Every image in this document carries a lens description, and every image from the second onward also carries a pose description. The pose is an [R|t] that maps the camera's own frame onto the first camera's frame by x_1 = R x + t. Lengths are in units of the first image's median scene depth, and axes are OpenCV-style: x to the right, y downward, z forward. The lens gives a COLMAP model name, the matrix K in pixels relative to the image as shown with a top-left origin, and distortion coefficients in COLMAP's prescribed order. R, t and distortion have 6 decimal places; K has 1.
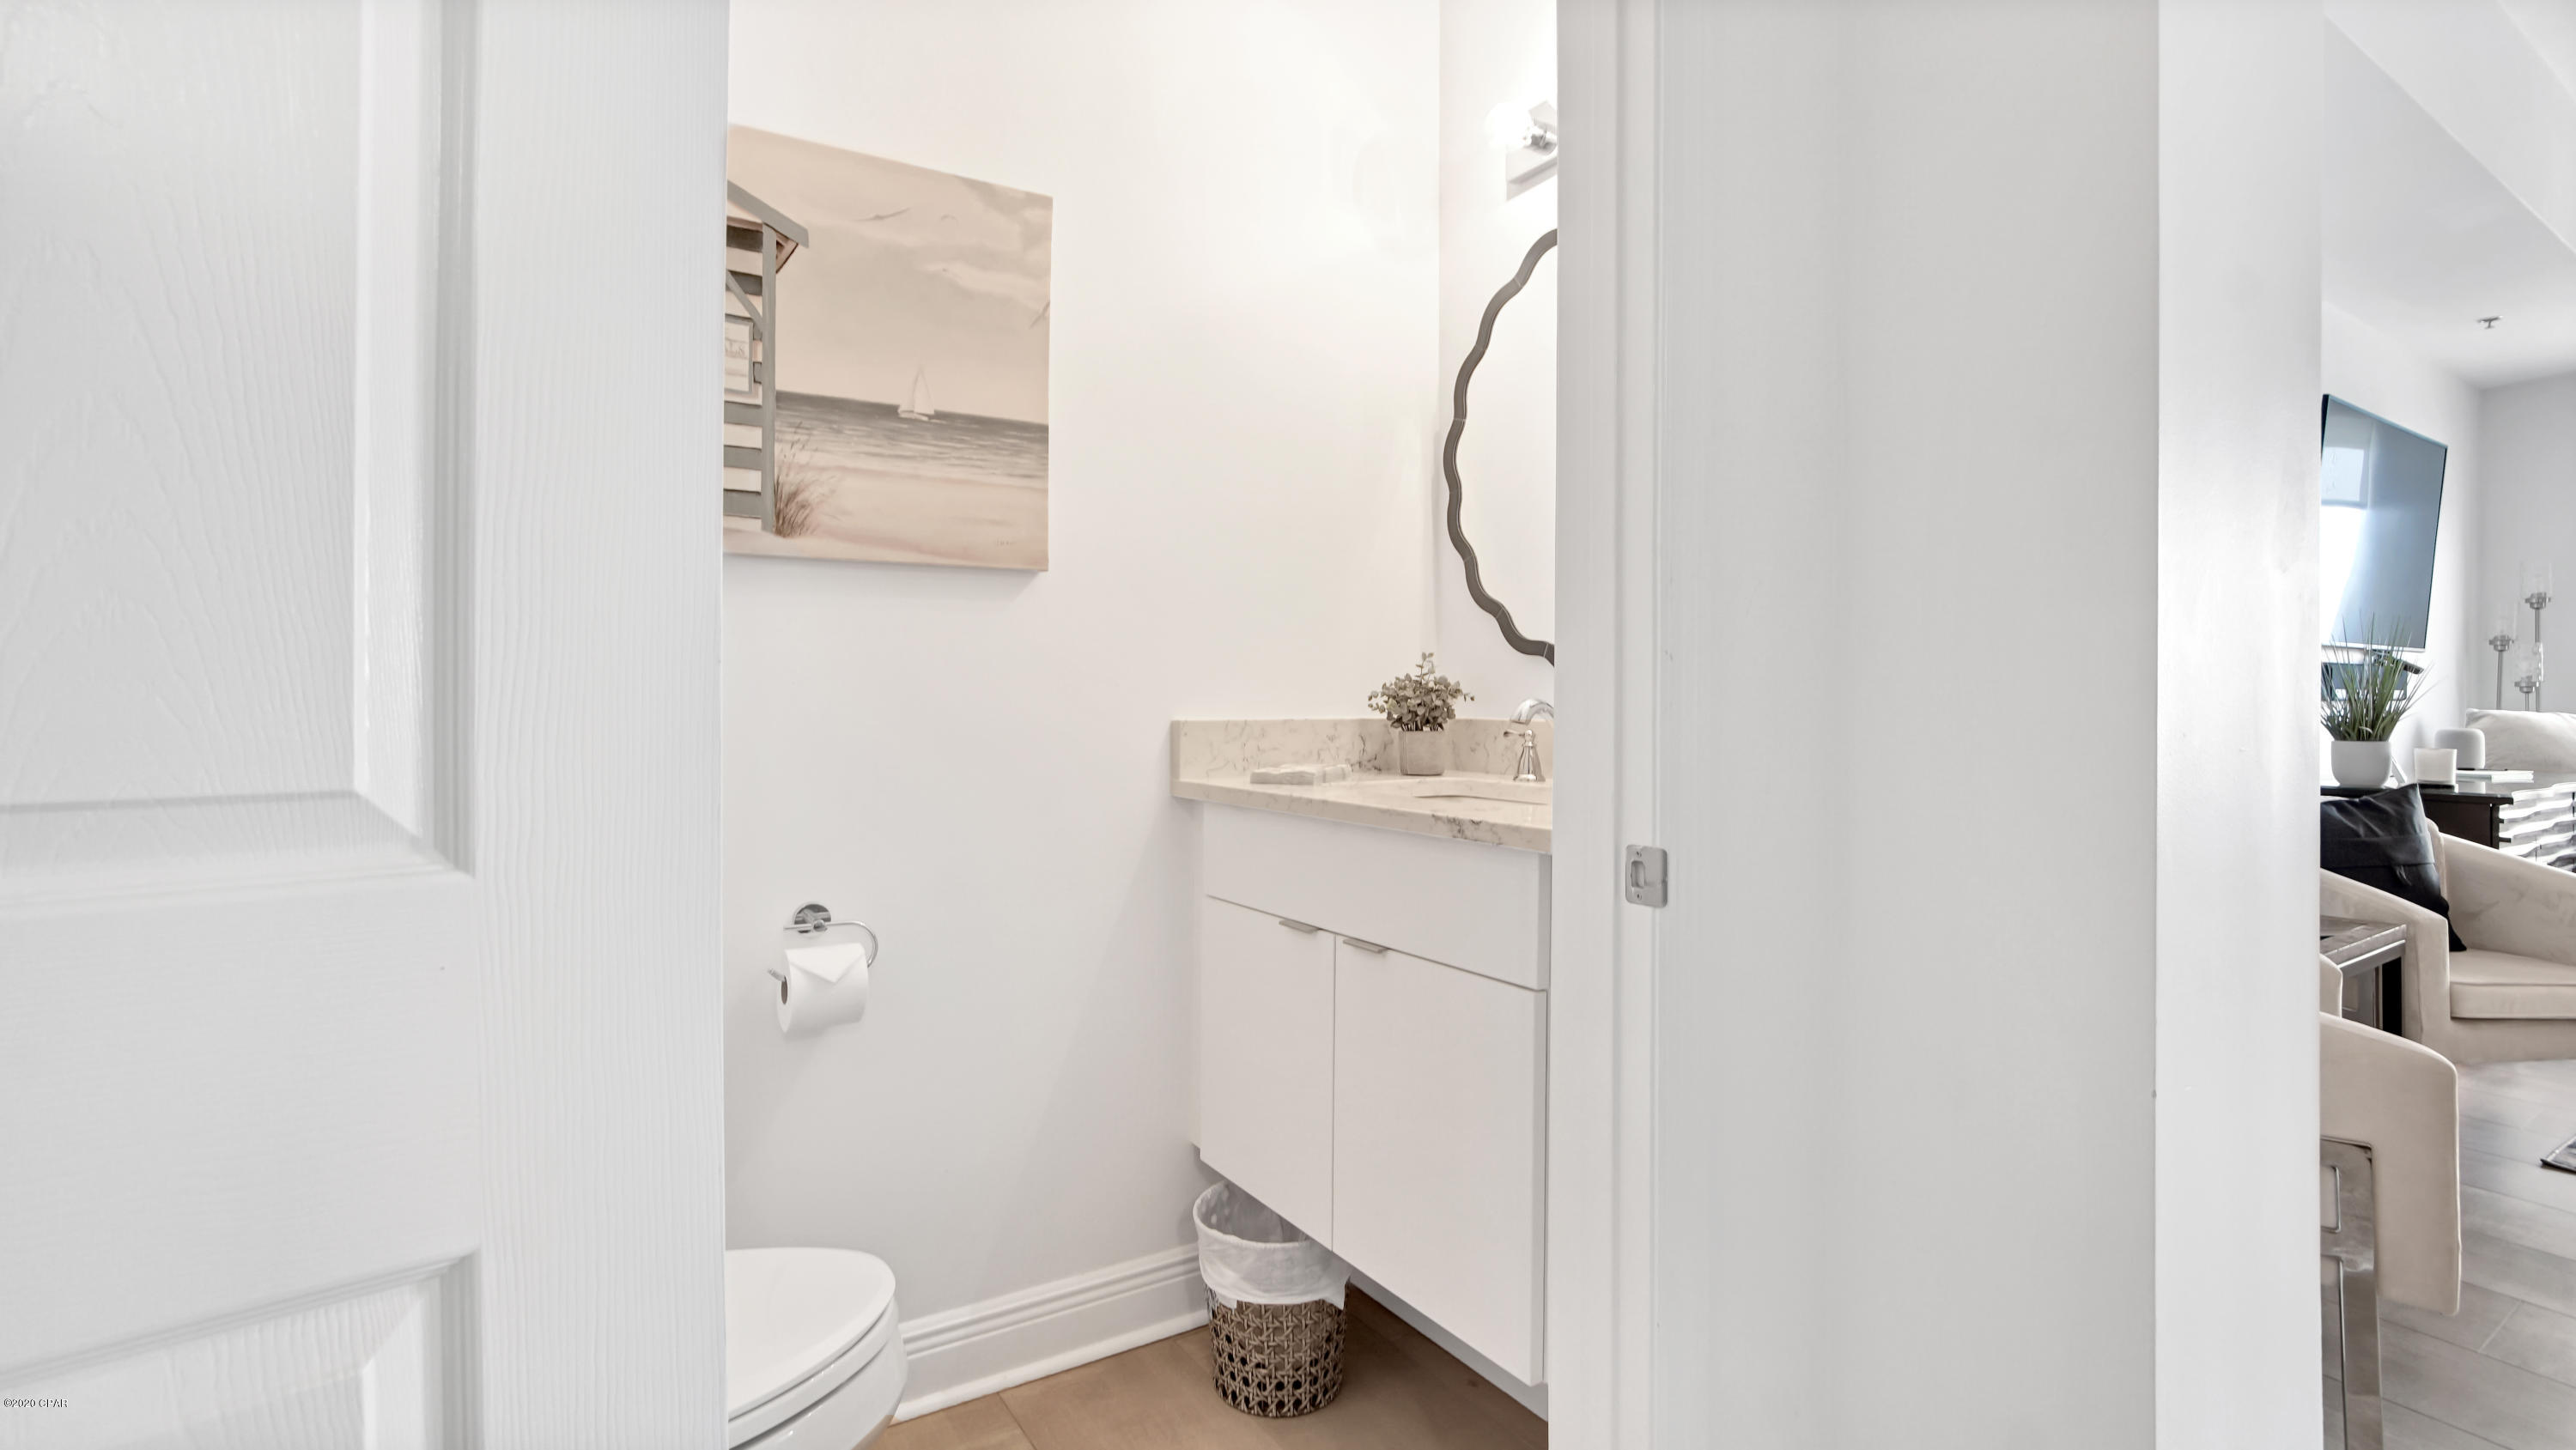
lens RADIAL K [[1130.5, 0, 1285.5], [0, 1130.5, 713.5], [0, 0, 1]] dist [-0.004045, -0.000091]
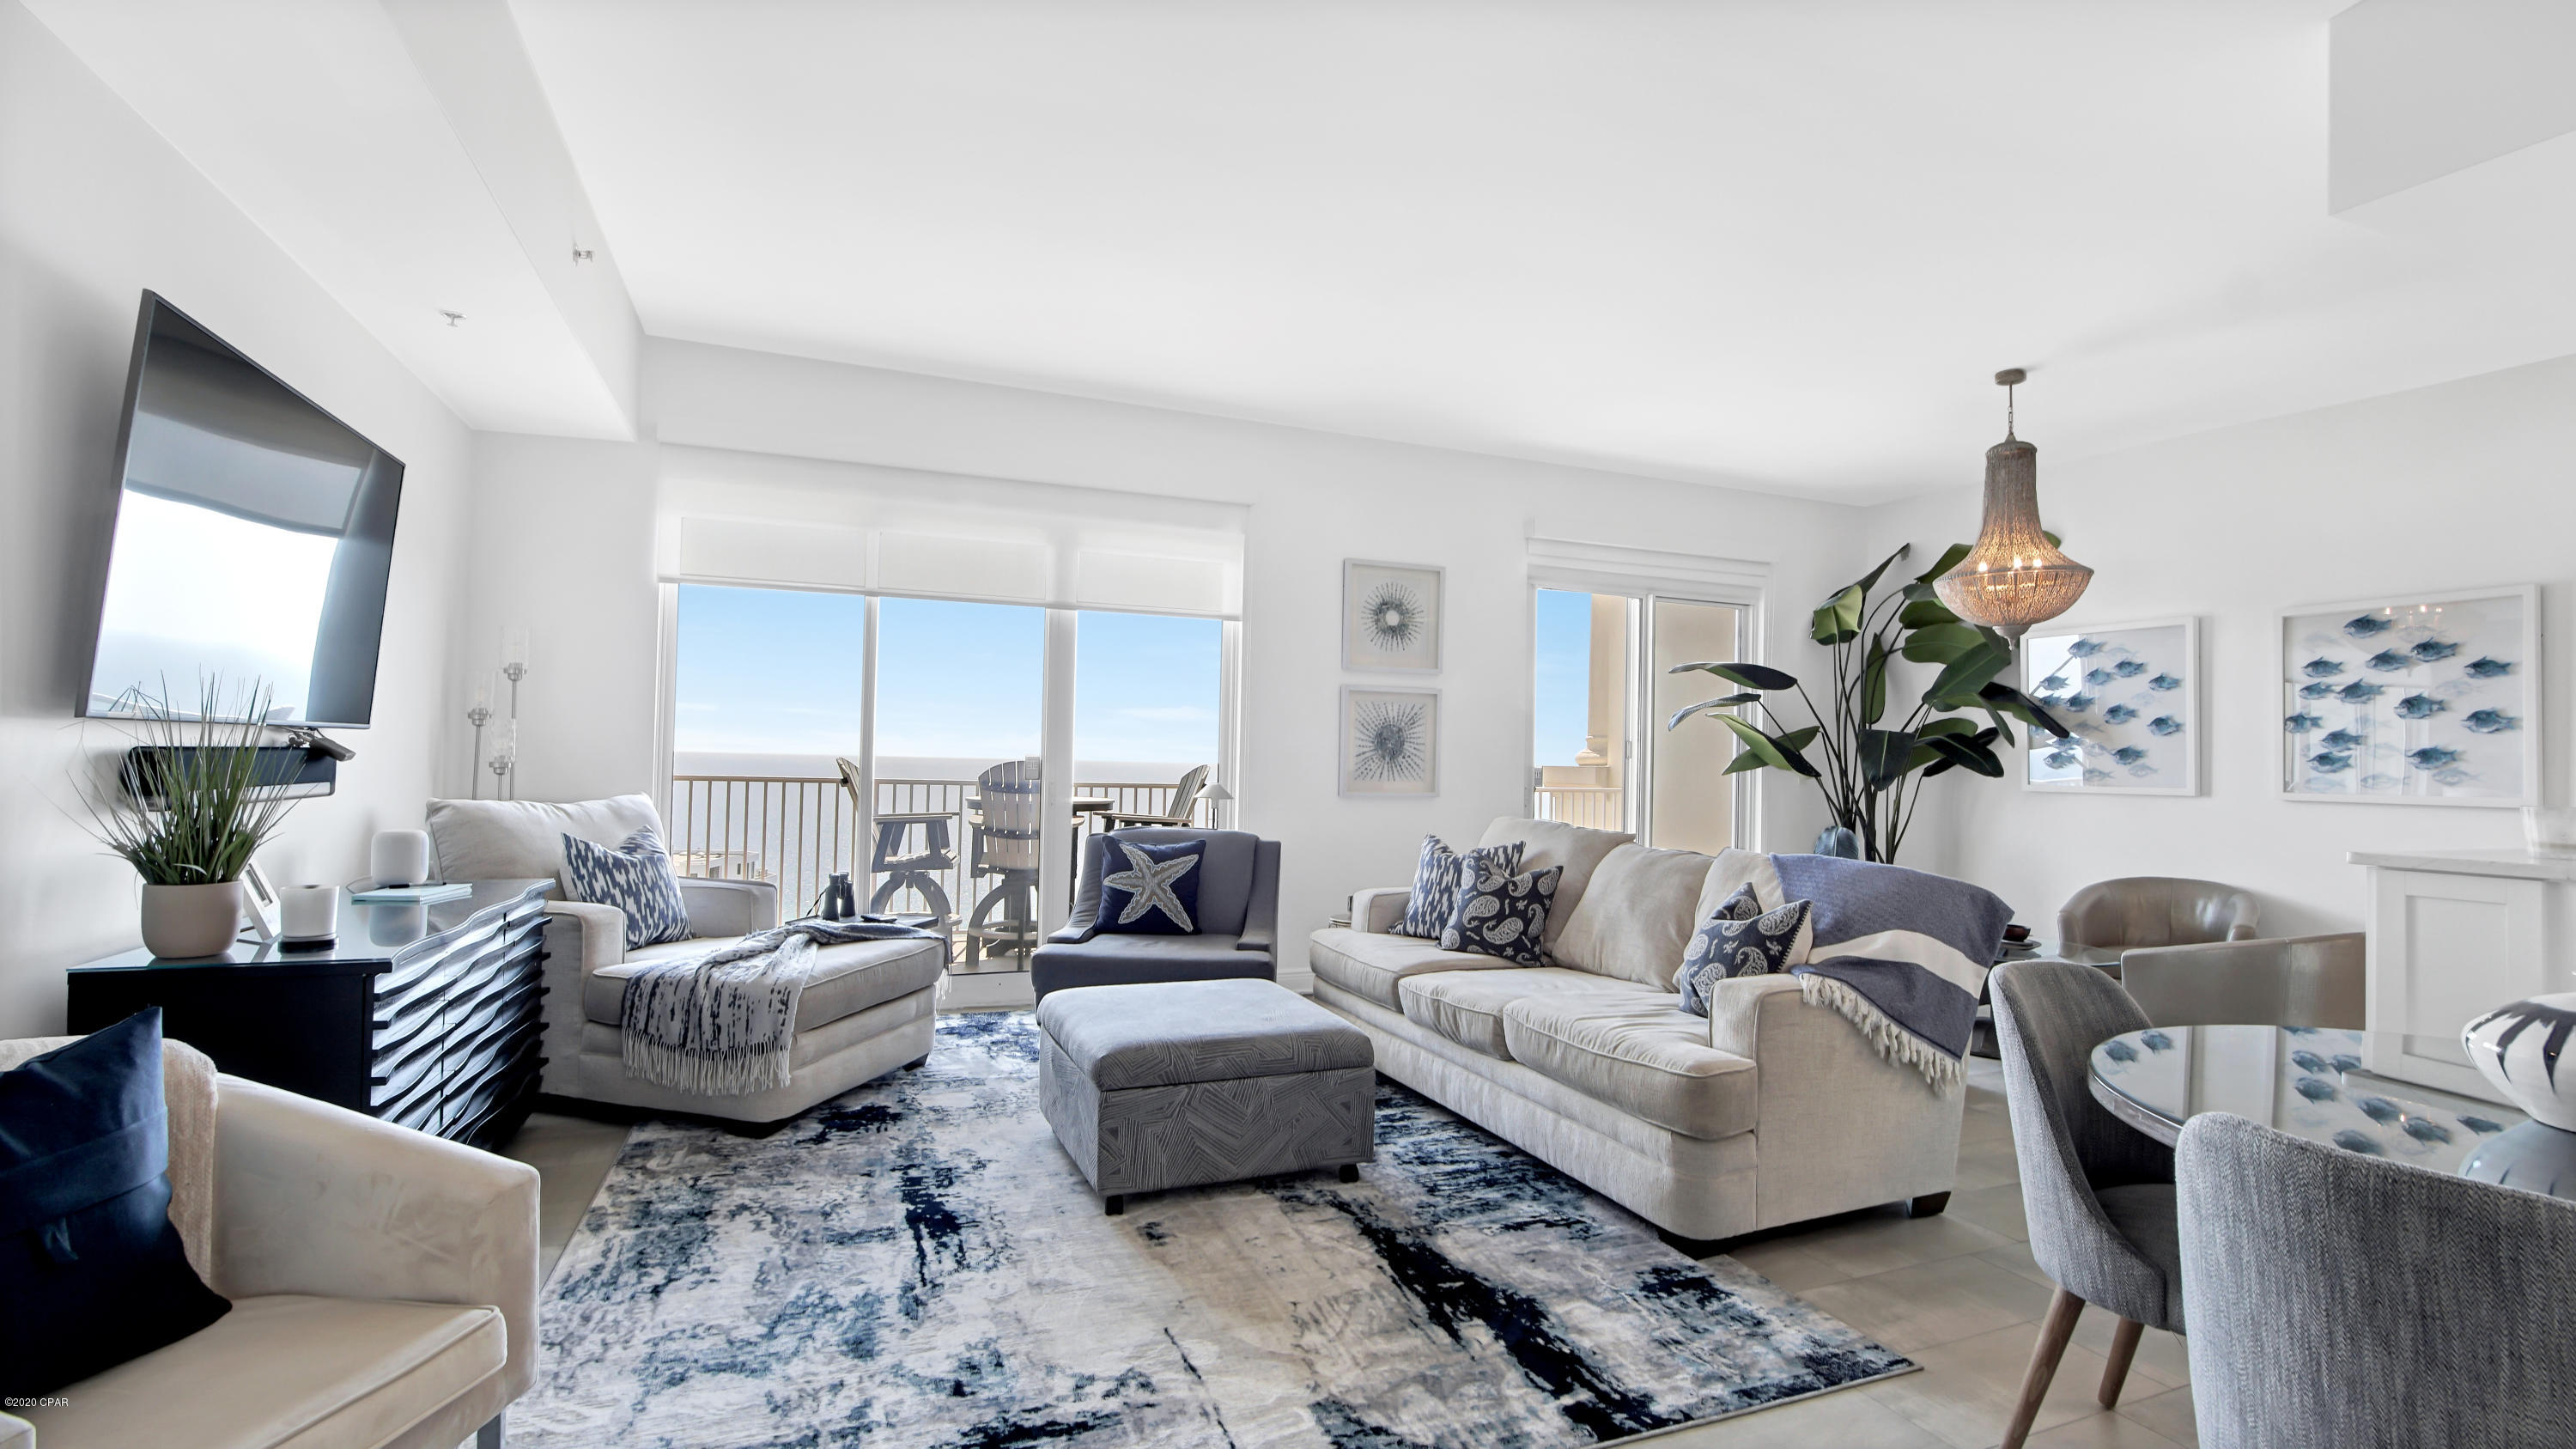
lens RADIAL K [[1130.7, 0, 1275.2], [0, 1130.7, 713.1], [0, 0, 1]] dist [-0.004045, -0.000091]
pose [[0.189950, 0.047050, 0.980666, 0.466451], [-0.014286, 0.998878, -0.045157, -0.047748], [-0.981690, -0.005432, 0.190409, 0.312827]]
